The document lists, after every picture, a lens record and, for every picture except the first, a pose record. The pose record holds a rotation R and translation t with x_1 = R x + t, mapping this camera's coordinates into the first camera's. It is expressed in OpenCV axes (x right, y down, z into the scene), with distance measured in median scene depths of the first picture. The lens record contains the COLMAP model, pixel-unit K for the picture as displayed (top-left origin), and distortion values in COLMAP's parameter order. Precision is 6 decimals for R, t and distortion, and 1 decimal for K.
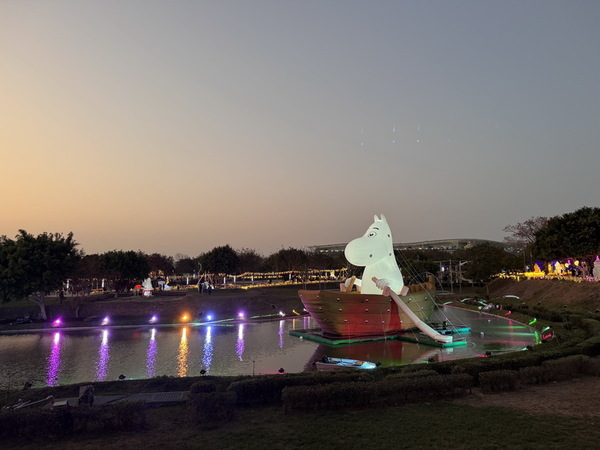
lens RADIAL K [[416.8, 0, 300.0], [0, 416.8, 225.0], [0, 0, 1]] dist [0.072541, -0.067846]
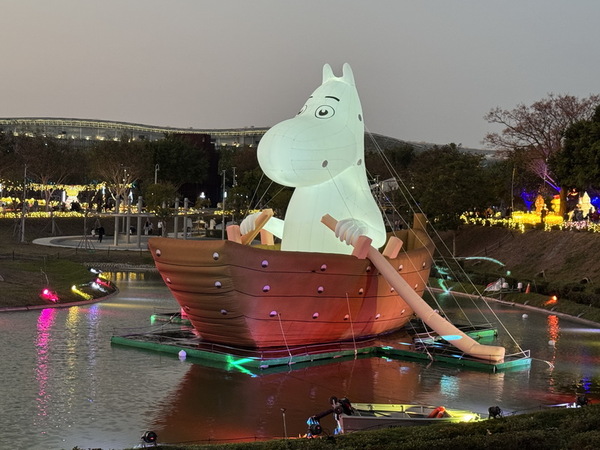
lens RADIAL K [[1054.6, 0, 300.0], [0, 1054.6, 225.0], [0, 0, 1]] dist [0.284119, -0.001519]
pose [[0.932895, 0.042353, 0.357649, -0.216300], [-0.092034, 0.988124, 0.123050, 0.005931], [-0.348190, -0.147709, 0.925714, 0.012483]]
